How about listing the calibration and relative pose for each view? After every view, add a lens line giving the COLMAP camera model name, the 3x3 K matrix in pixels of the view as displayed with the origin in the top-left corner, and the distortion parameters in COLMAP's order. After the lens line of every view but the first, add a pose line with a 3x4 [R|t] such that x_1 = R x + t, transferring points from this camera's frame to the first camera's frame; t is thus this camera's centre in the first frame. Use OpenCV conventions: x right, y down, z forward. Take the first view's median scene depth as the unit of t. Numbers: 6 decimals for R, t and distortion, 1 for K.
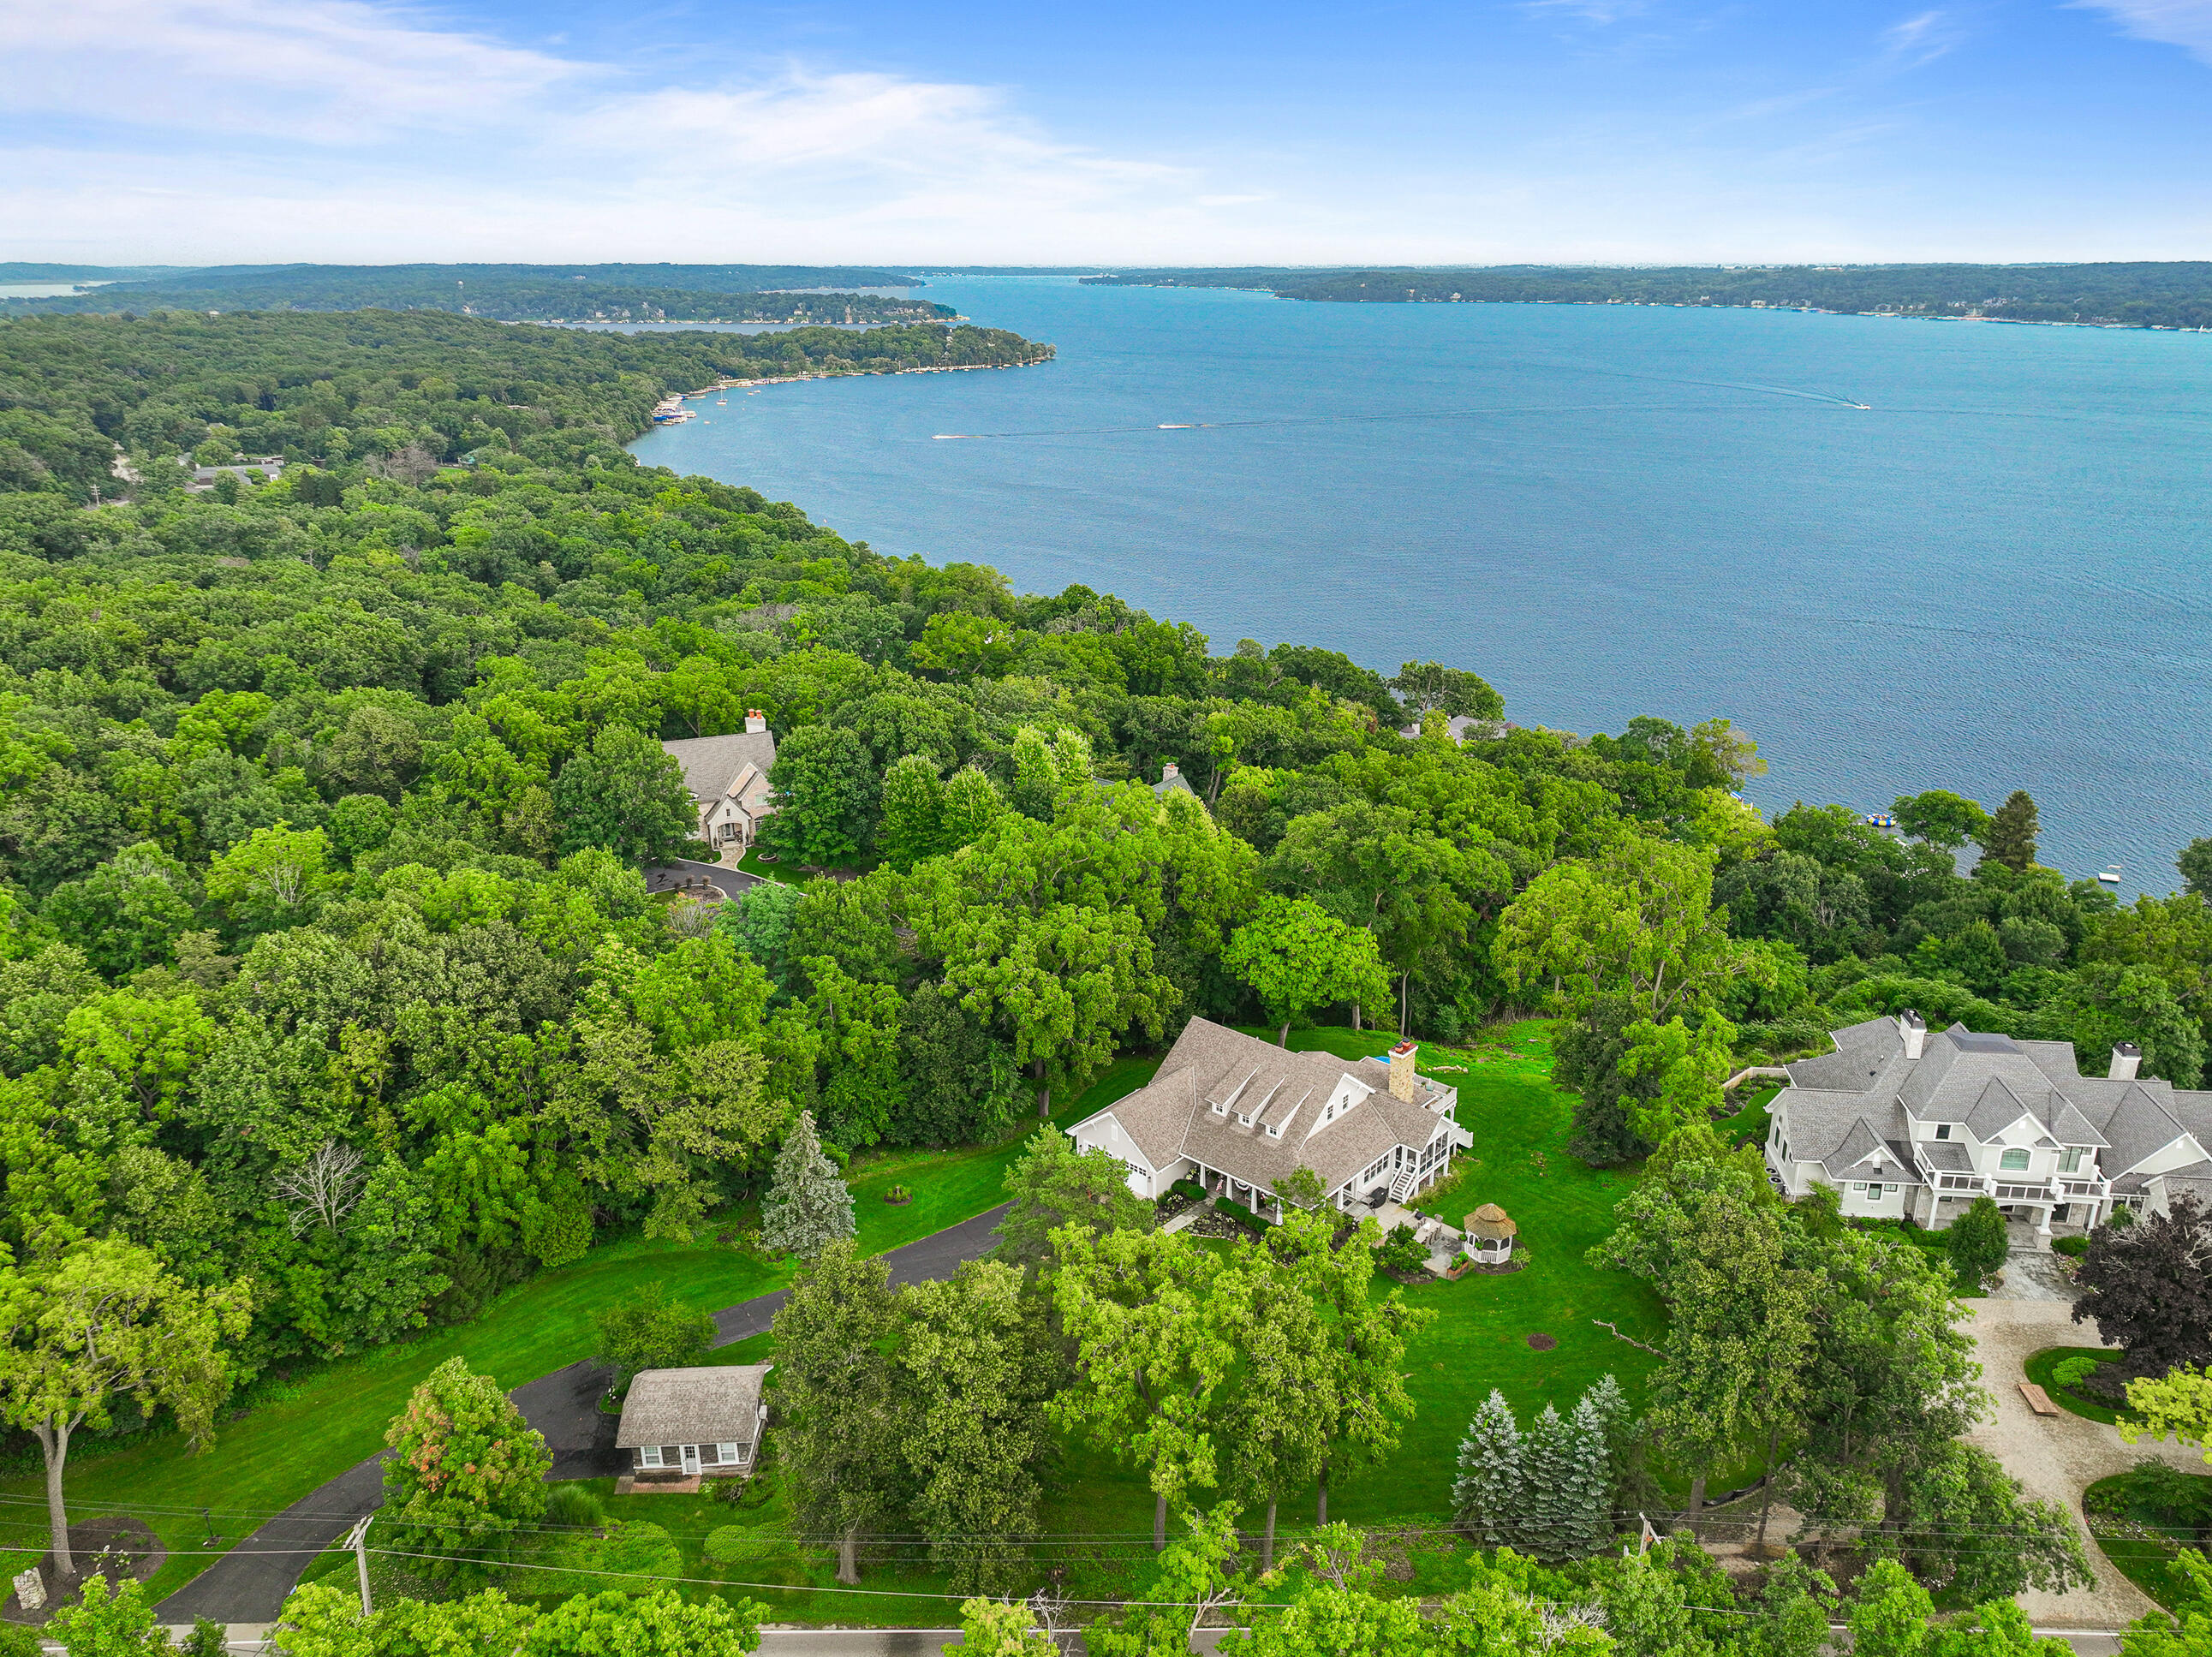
lens RADIAL K [[1602.6, 0, 1116.8], [0, 1602.6, 826.9], [0, 0, 1]] dist [0.004142, 0.002663]
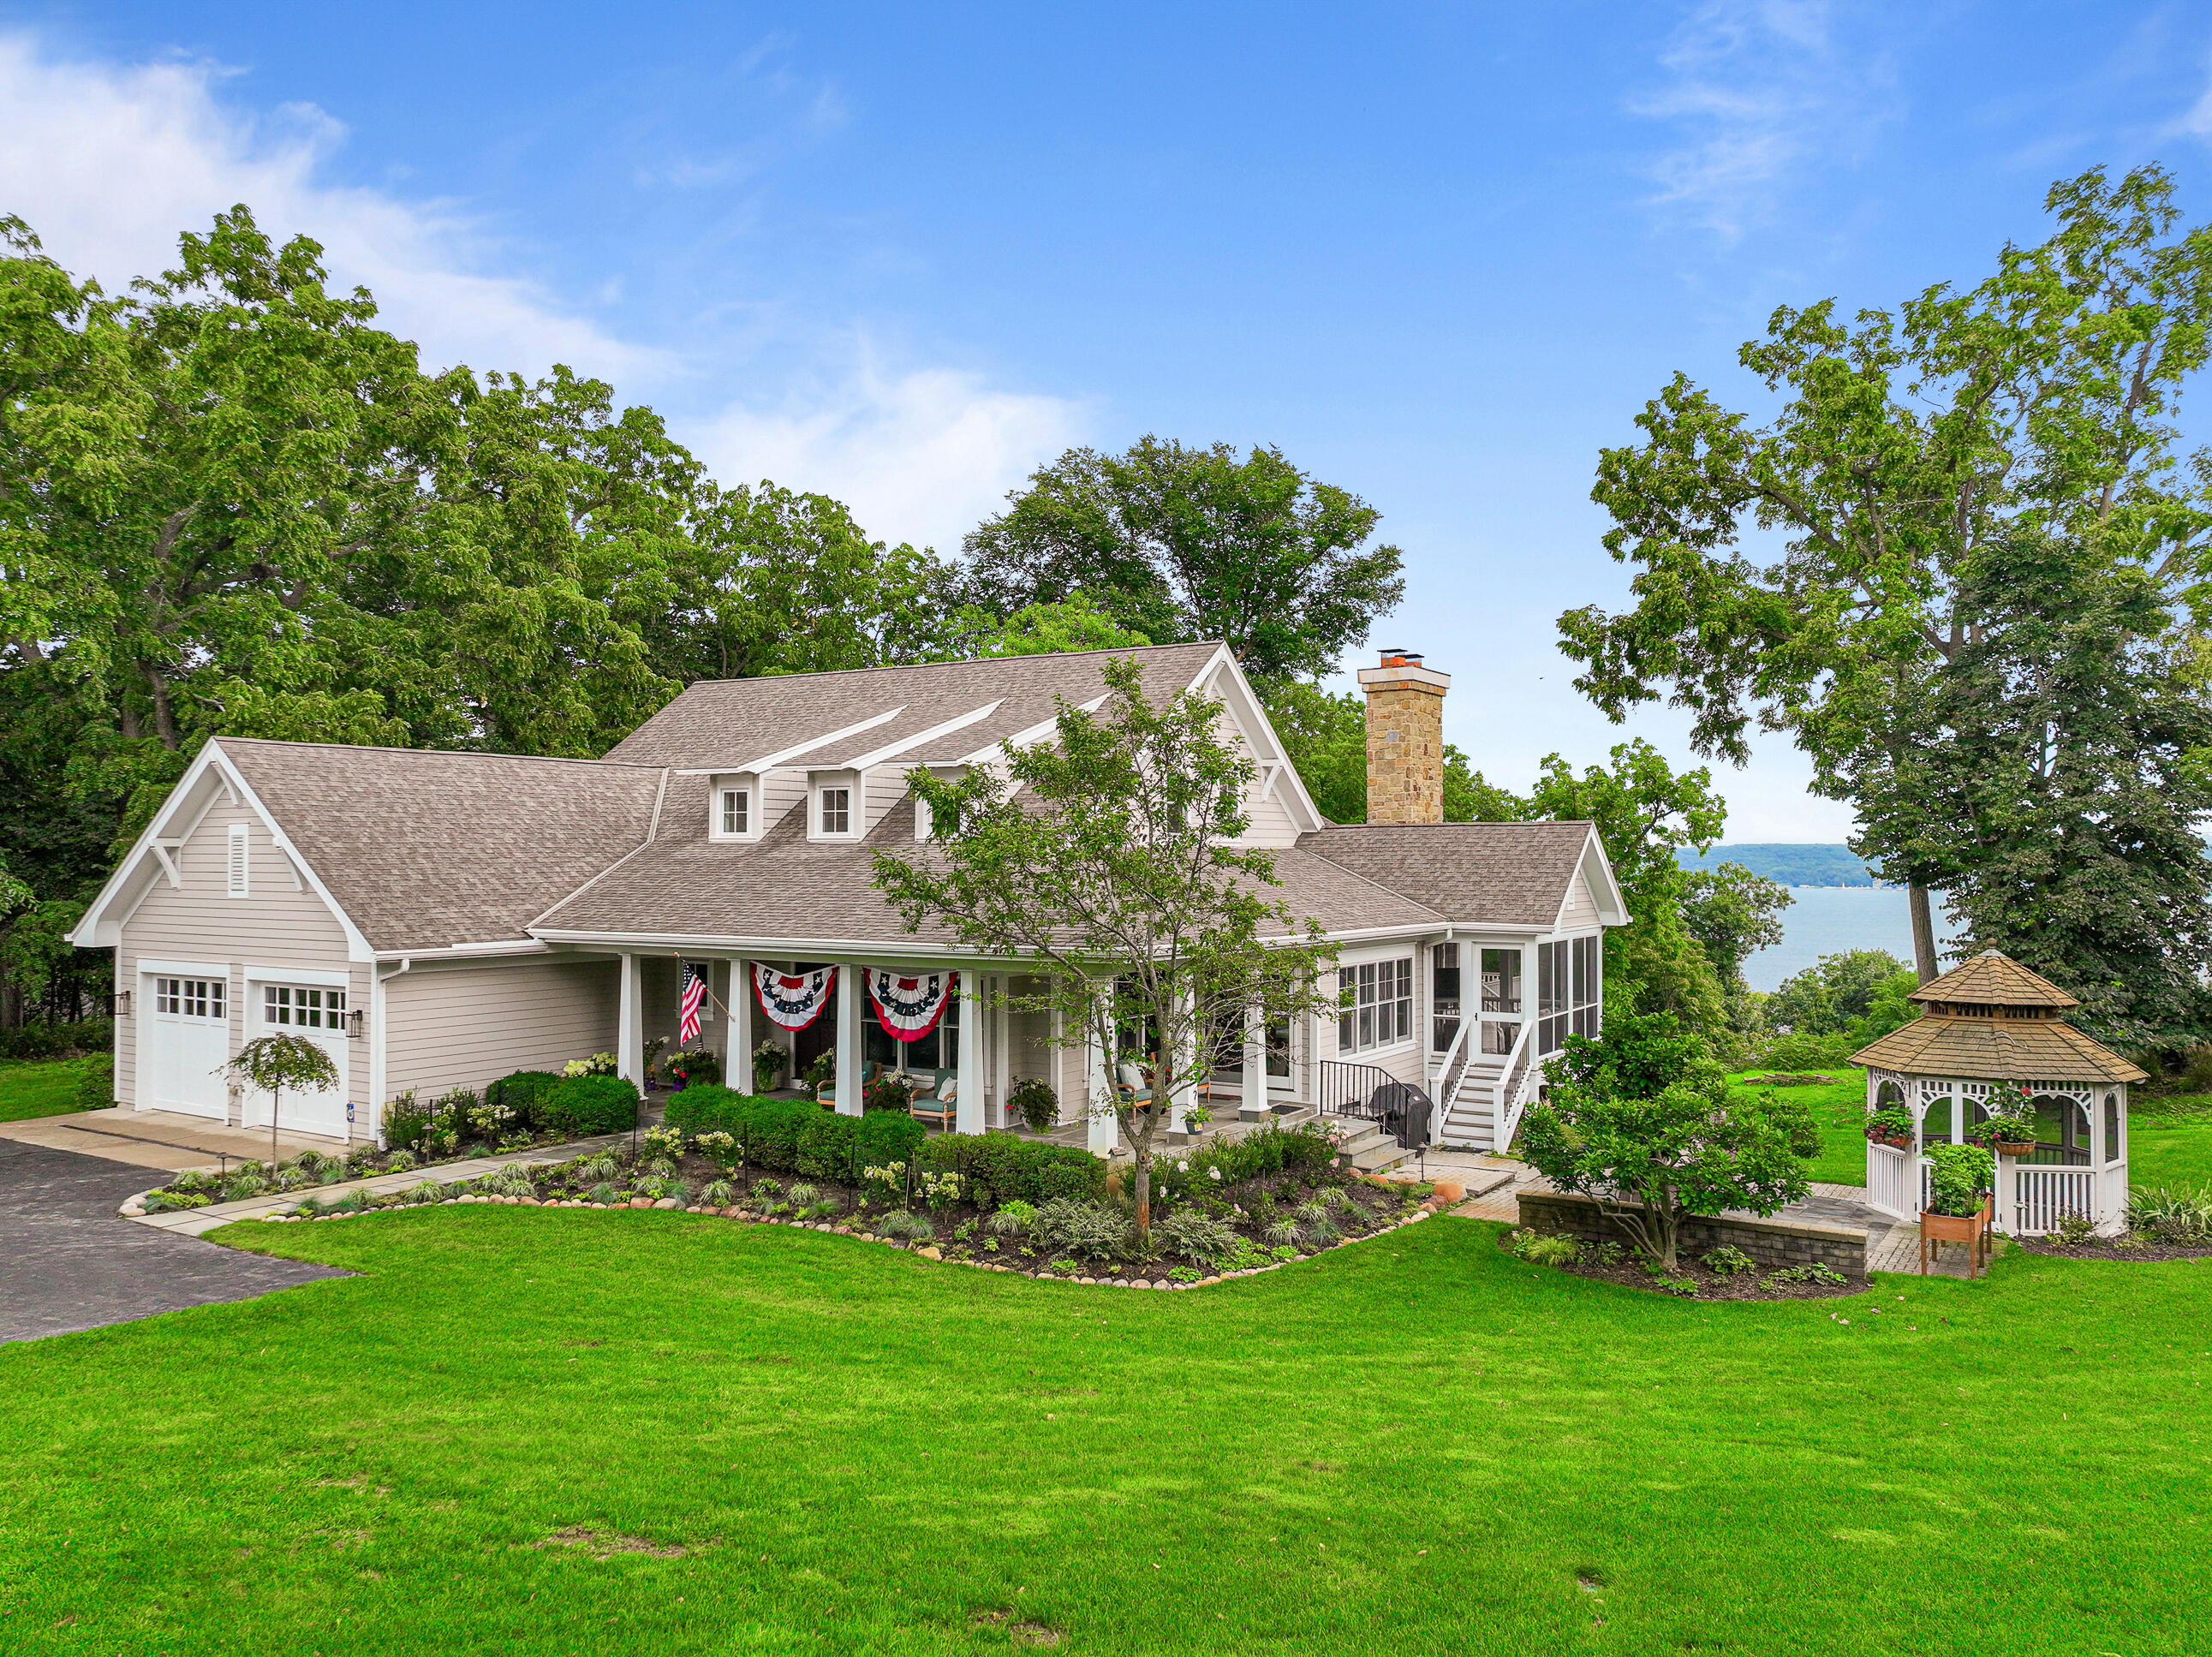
lens RADIAL K [[1602.6, 0, 1116.8], [0, 1602.6, 826.9], [0, 0, 1]] dist [0.004142, 0.002663]
pose [[0.987177, 0.012225, 0.159162, 0.064477], [0.044801, 0.935773, -0.349745, 0.208032], [-0.153215, 0.352391, 0.923226, 0.593242]]
